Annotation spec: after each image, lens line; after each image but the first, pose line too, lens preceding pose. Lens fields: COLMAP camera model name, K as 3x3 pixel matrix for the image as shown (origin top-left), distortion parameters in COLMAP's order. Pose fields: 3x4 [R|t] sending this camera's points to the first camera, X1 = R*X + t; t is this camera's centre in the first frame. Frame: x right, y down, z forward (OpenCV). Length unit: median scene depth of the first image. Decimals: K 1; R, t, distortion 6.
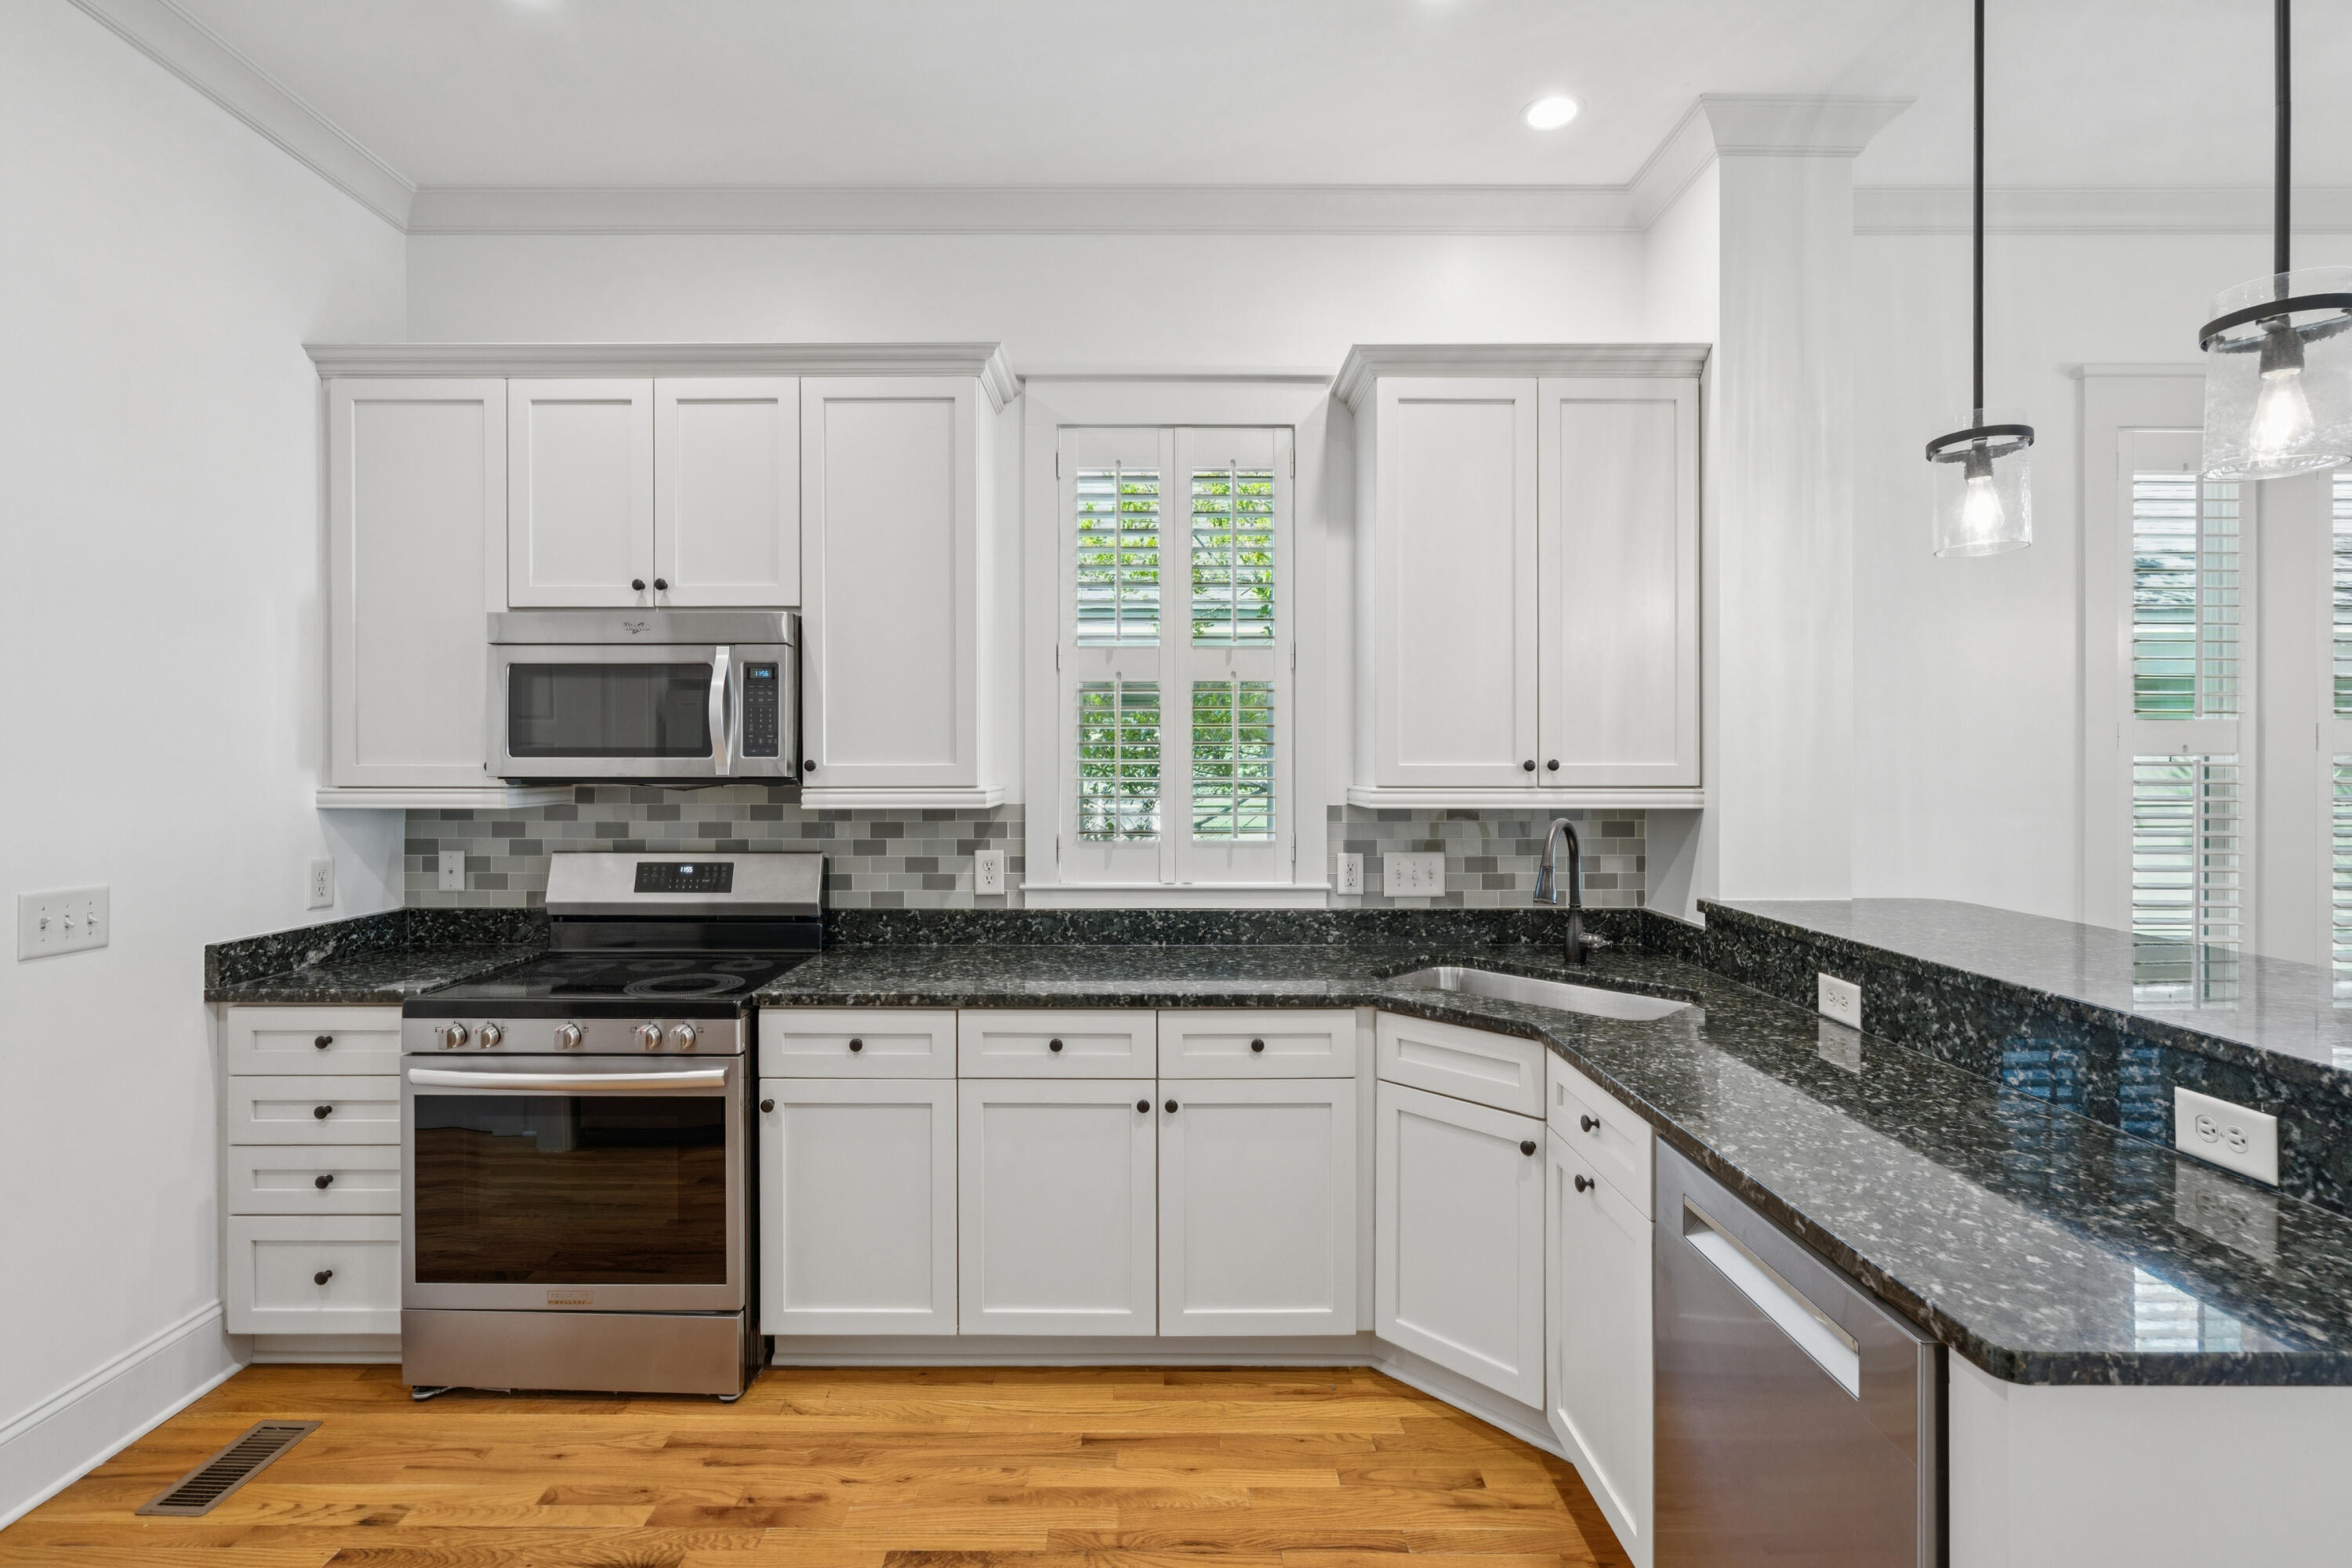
lens RADIAL K [[1068.1, 0, 1176.0], [0, 1068.1, 764.9], [0, 0, 1]] dist [-0.008670, 0.003389]
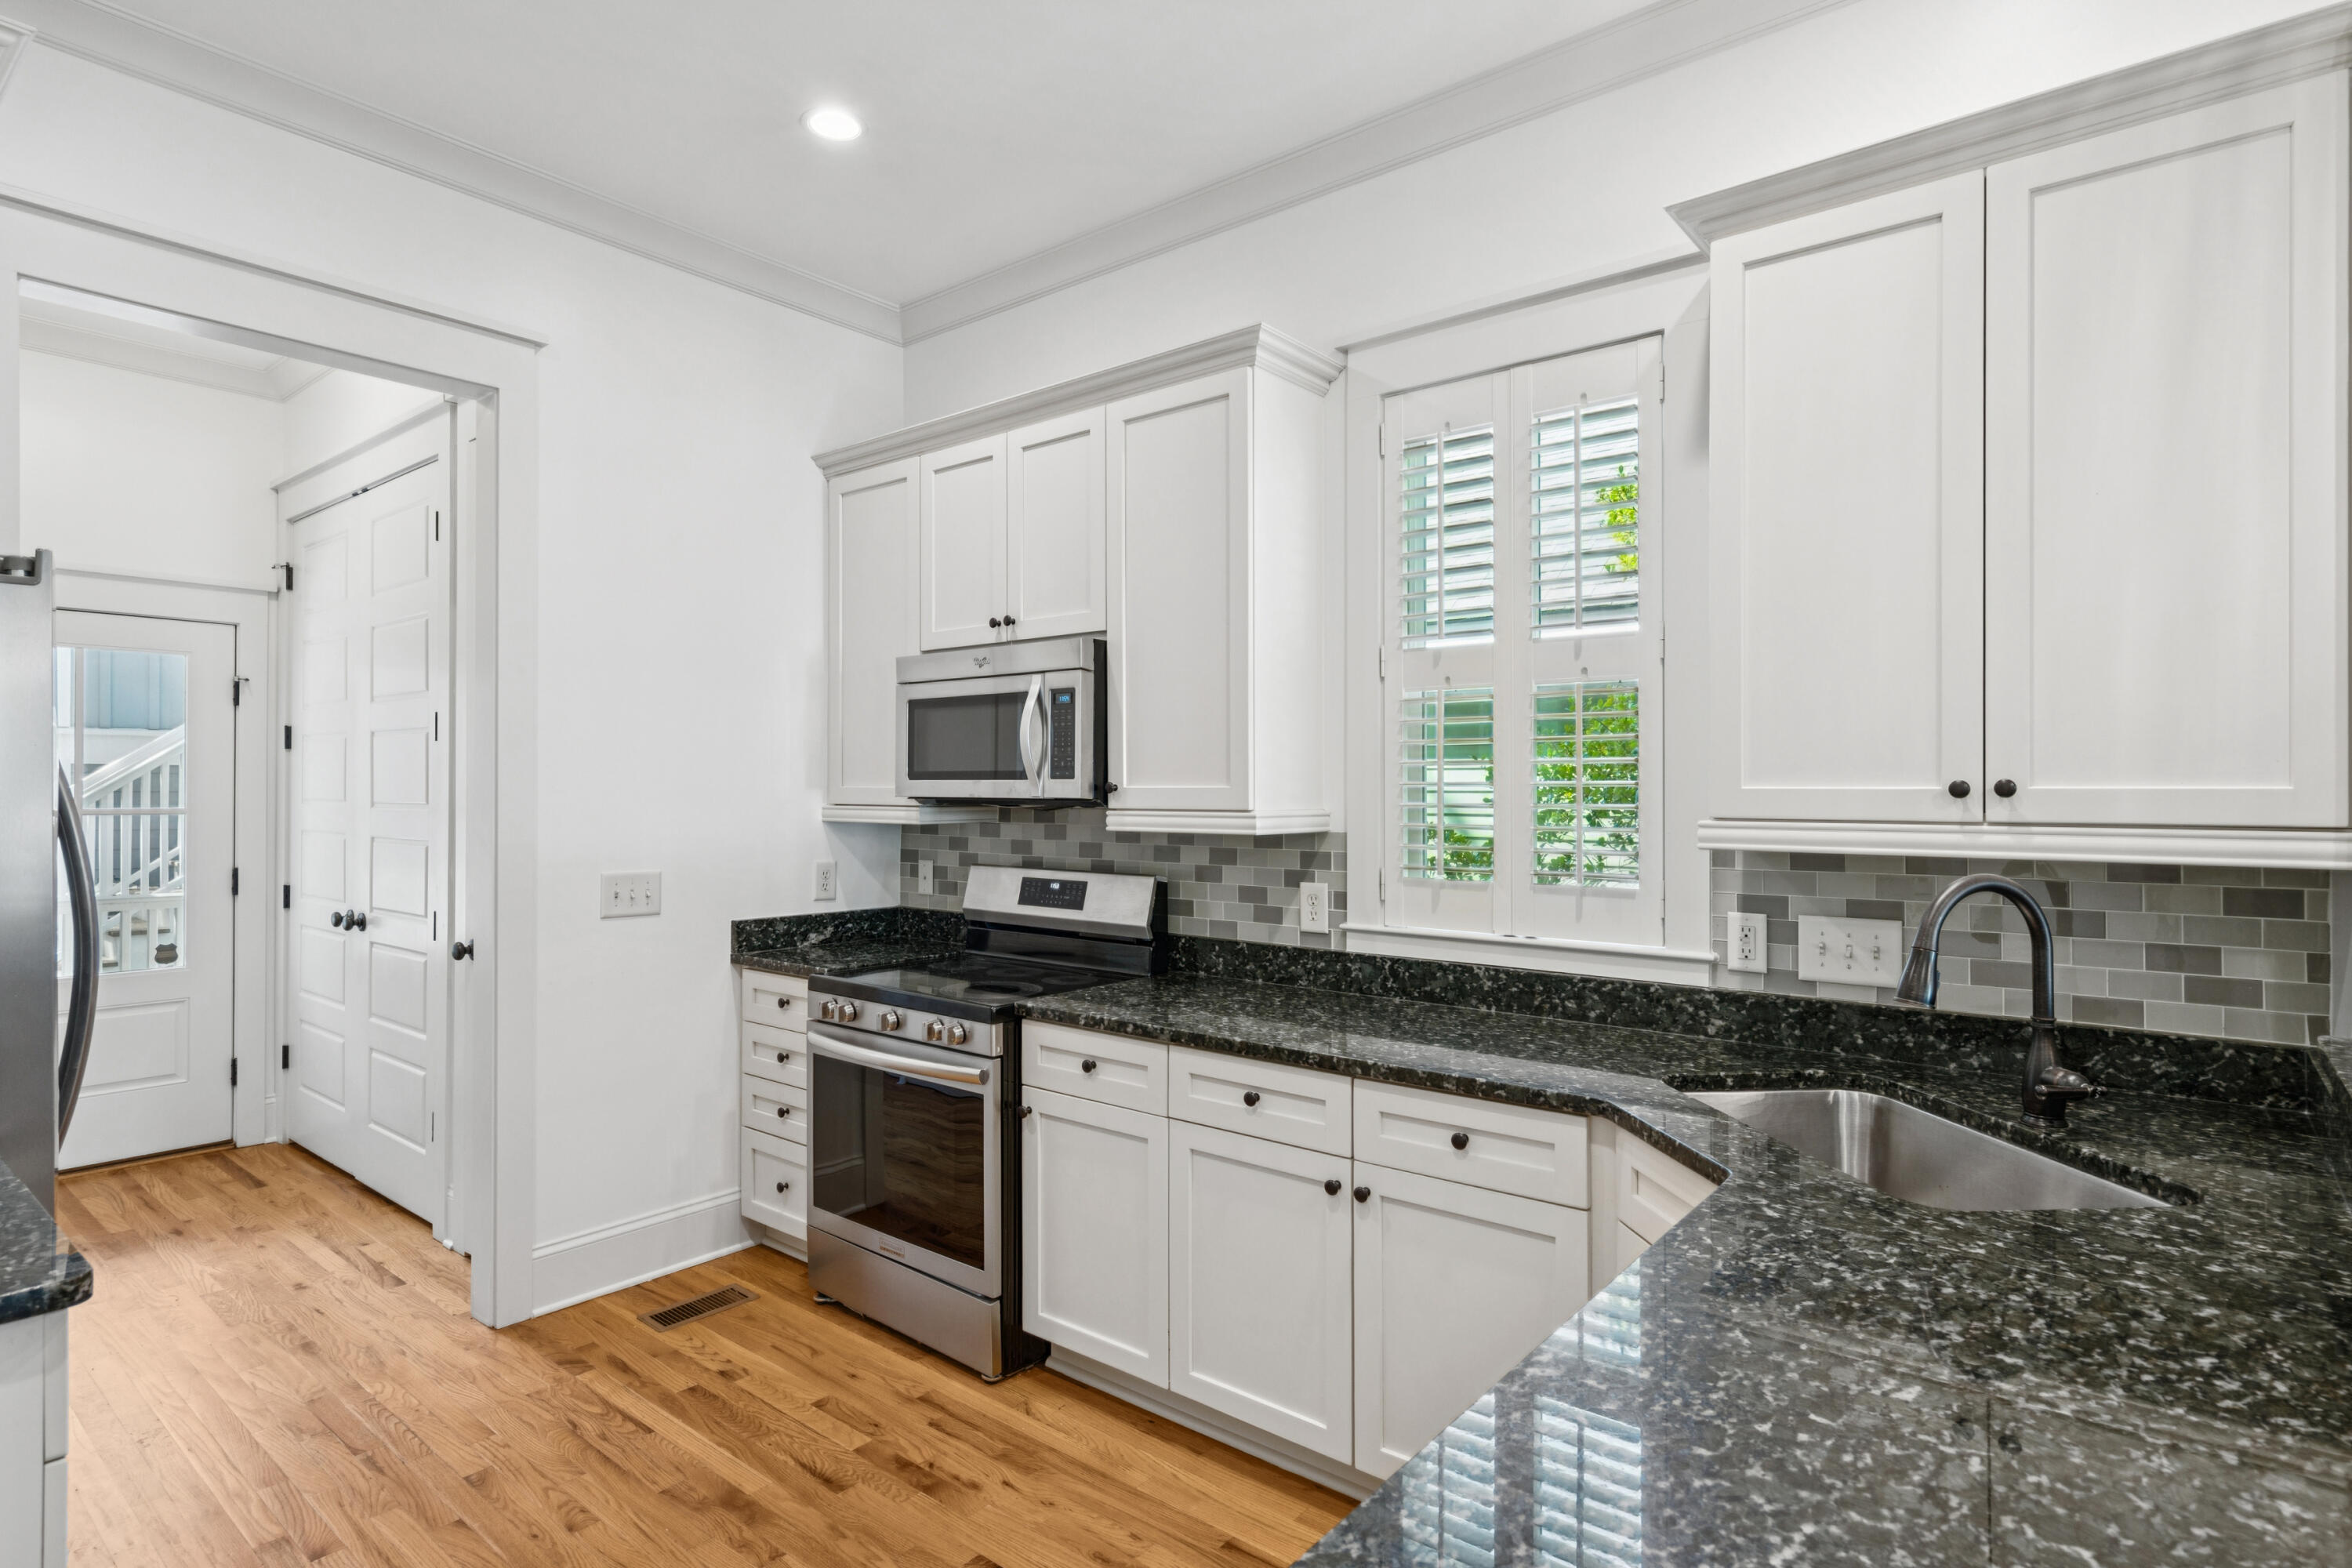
lens RADIAL K [[1216.3, 0, 1172.6], [0, 1216.3, 789.2], [0, 0, 1]] dist [0.001985, 0.002219]
pose [[0.770779, 0.001714, -0.637100, 0.438768], [-0.004769, 0.999984, -0.003079, 0.005495], [0.637084, 0.005411, 0.770775, 0.152115]]
